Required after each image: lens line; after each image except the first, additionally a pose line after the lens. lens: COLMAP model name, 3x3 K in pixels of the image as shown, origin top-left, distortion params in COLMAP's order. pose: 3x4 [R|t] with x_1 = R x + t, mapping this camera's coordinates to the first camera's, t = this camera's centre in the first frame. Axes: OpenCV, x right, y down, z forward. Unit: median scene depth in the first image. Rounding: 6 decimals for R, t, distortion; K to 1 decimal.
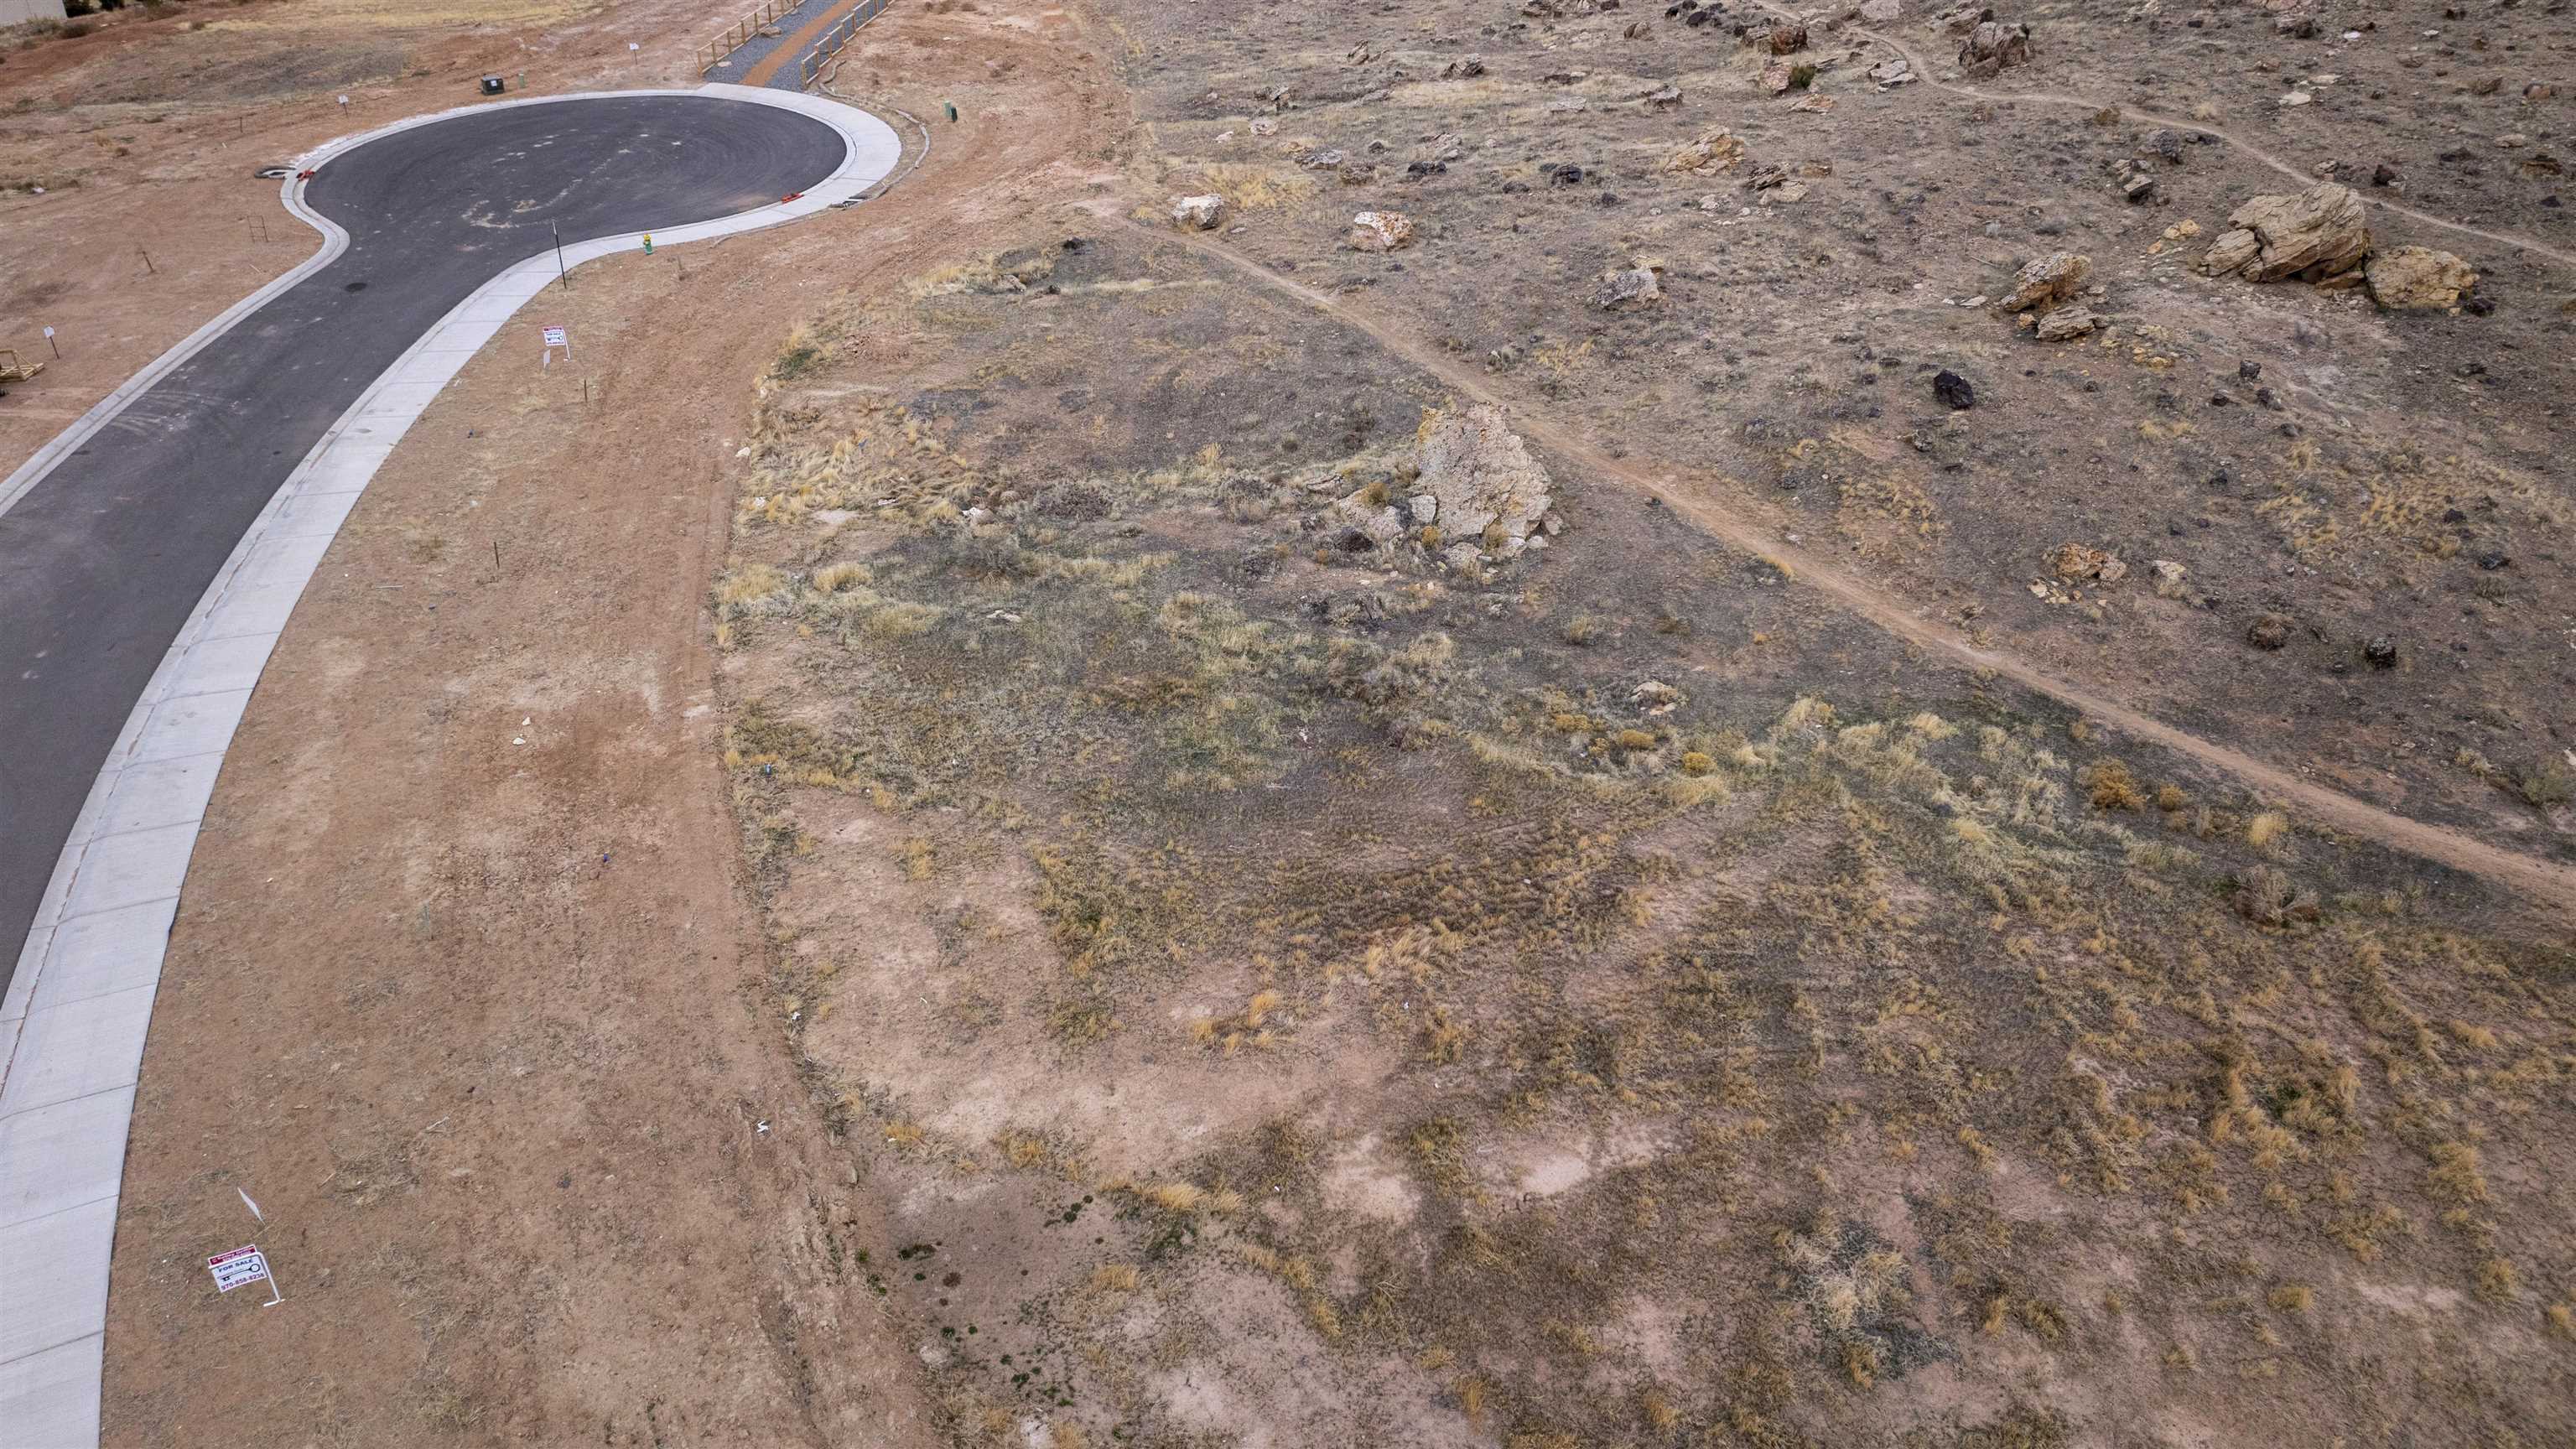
lens RADIAL K [[1811.6, 0, 1298.4], [0, 1811.6, 602.6], [0, 0, 1]] dist [-0.040044, 0.001783]
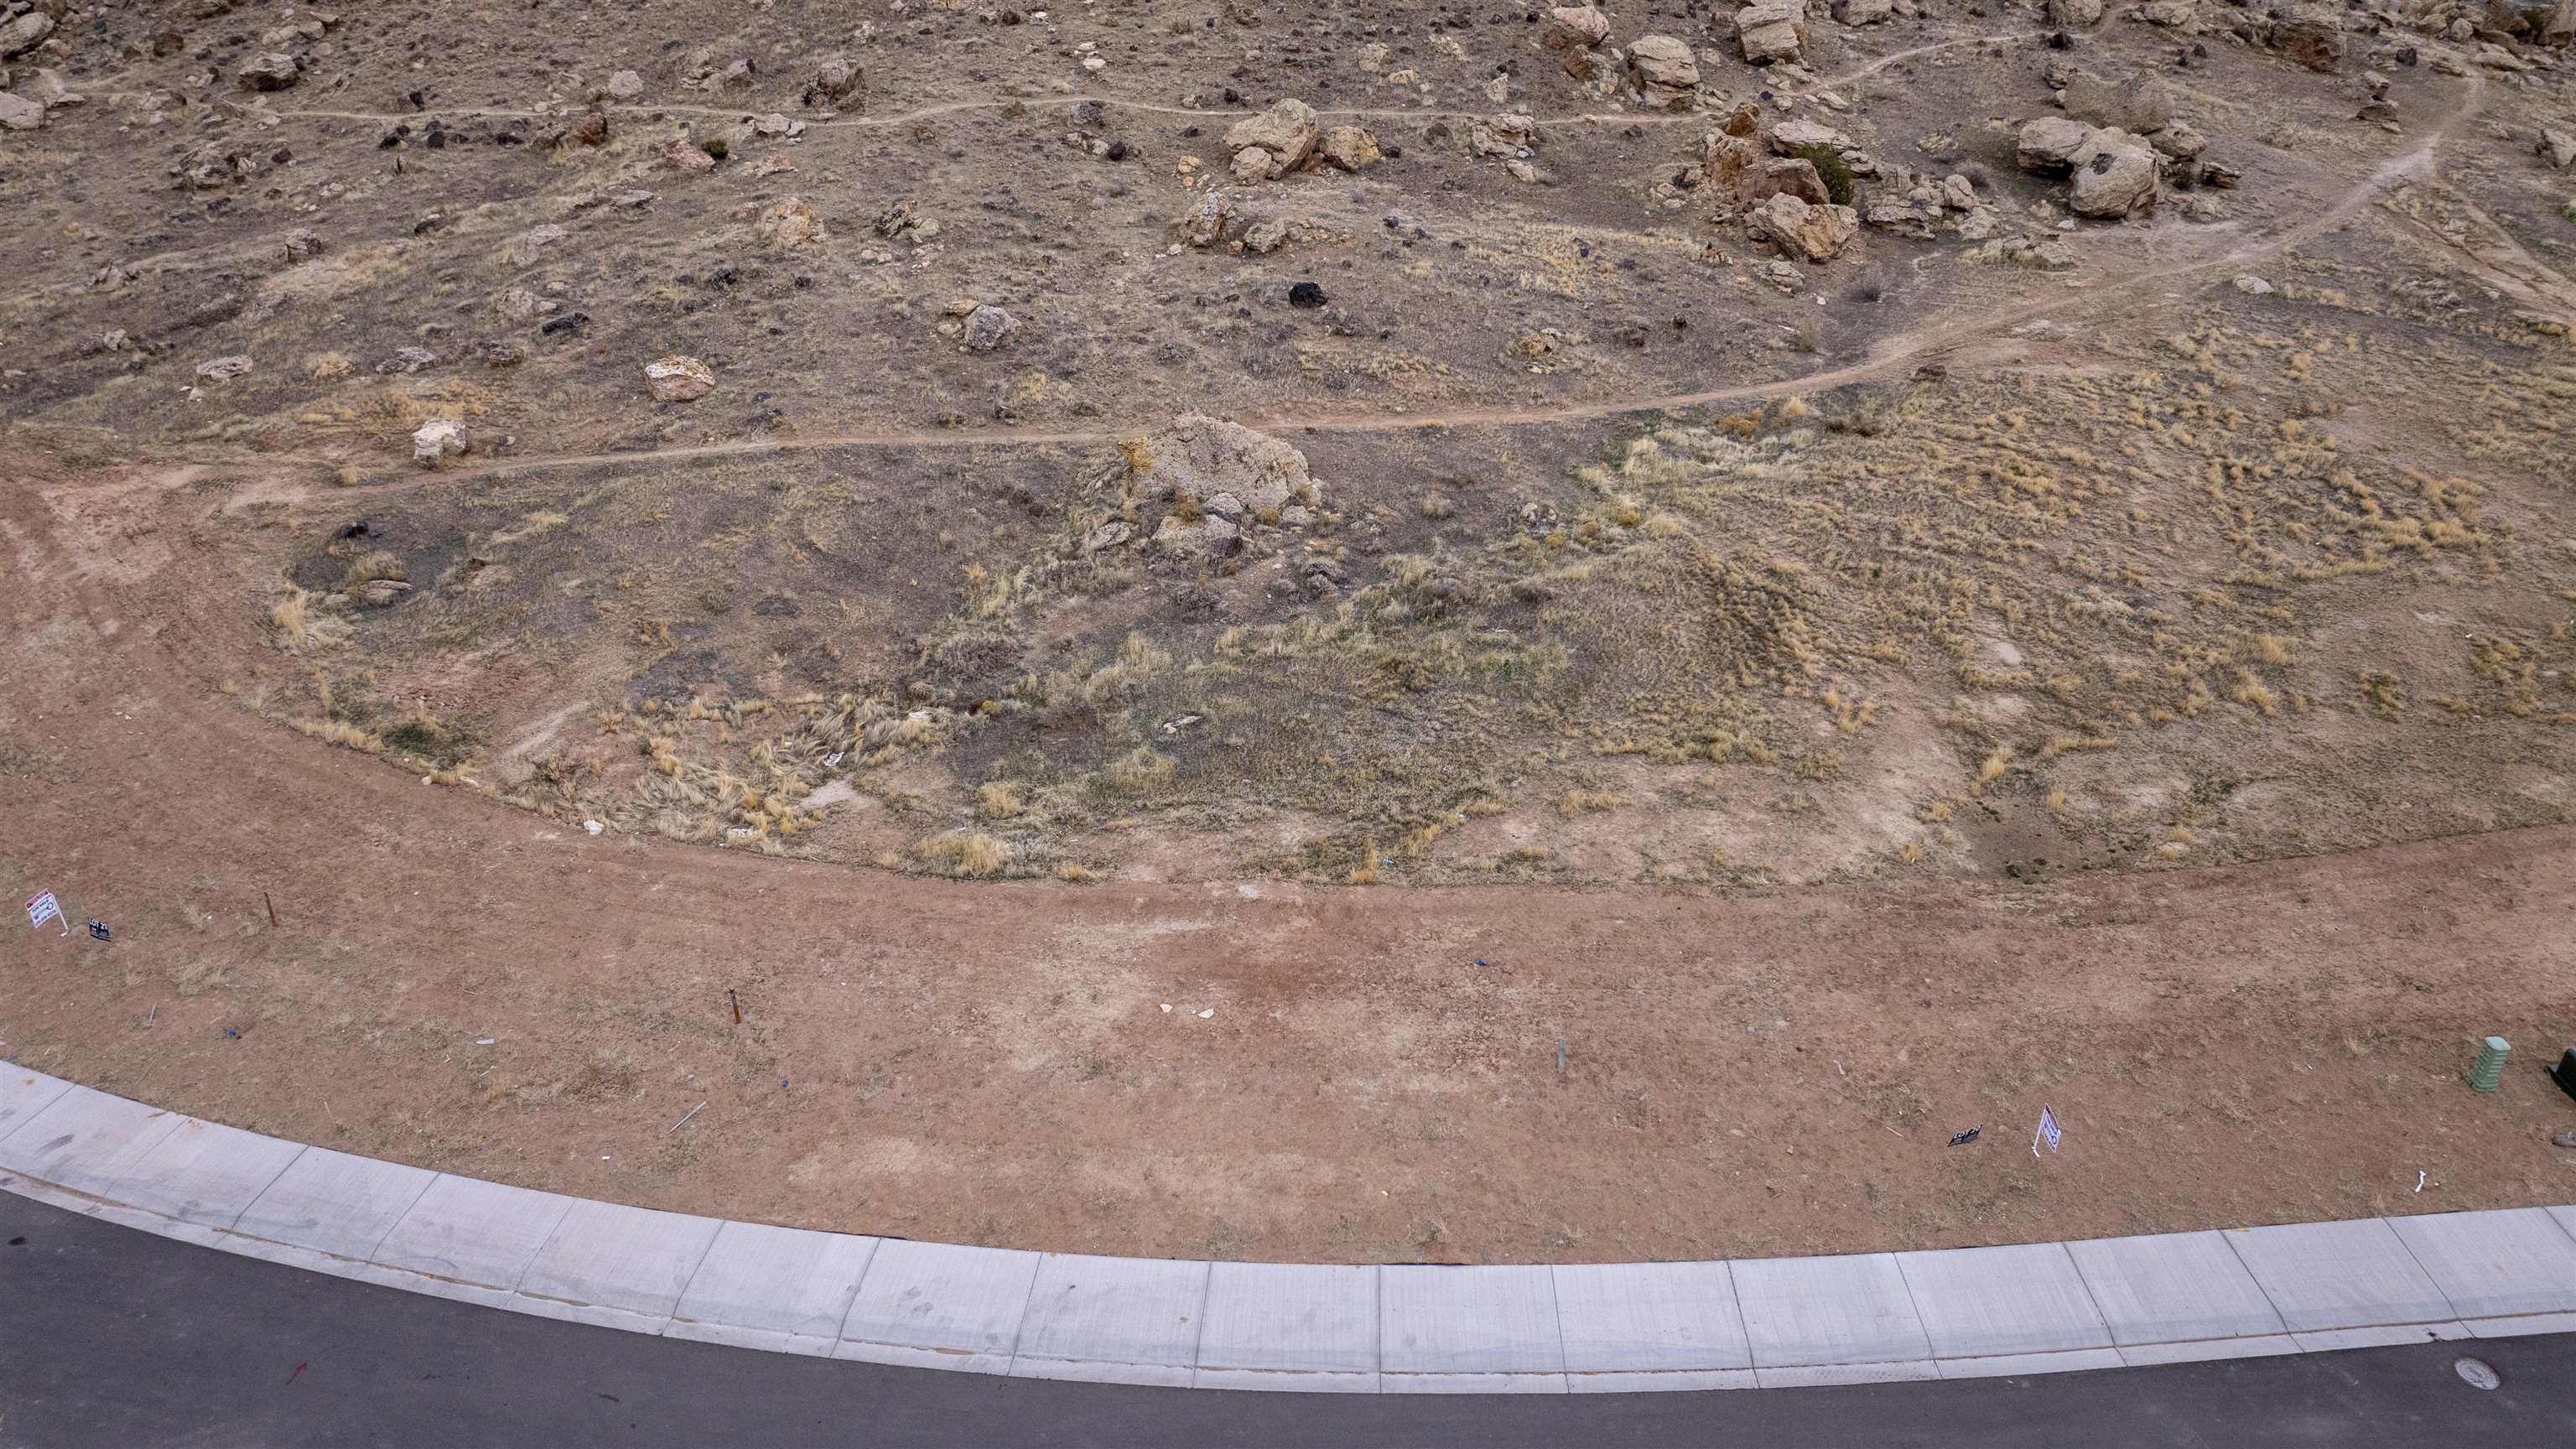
lens RADIAL K [[1786.5, 0, 1301.4], [0, 1786.5, 717.3], [0, 0, 1]] dist [-0.036765, -0.001242]
pose [[0.414041, -0.467038, 0.781310, -0.675574], [0.438037, 0.854648, 0.278747, -0.181263], [-0.797931, 0.226830, 0.558439, 0.273300]]
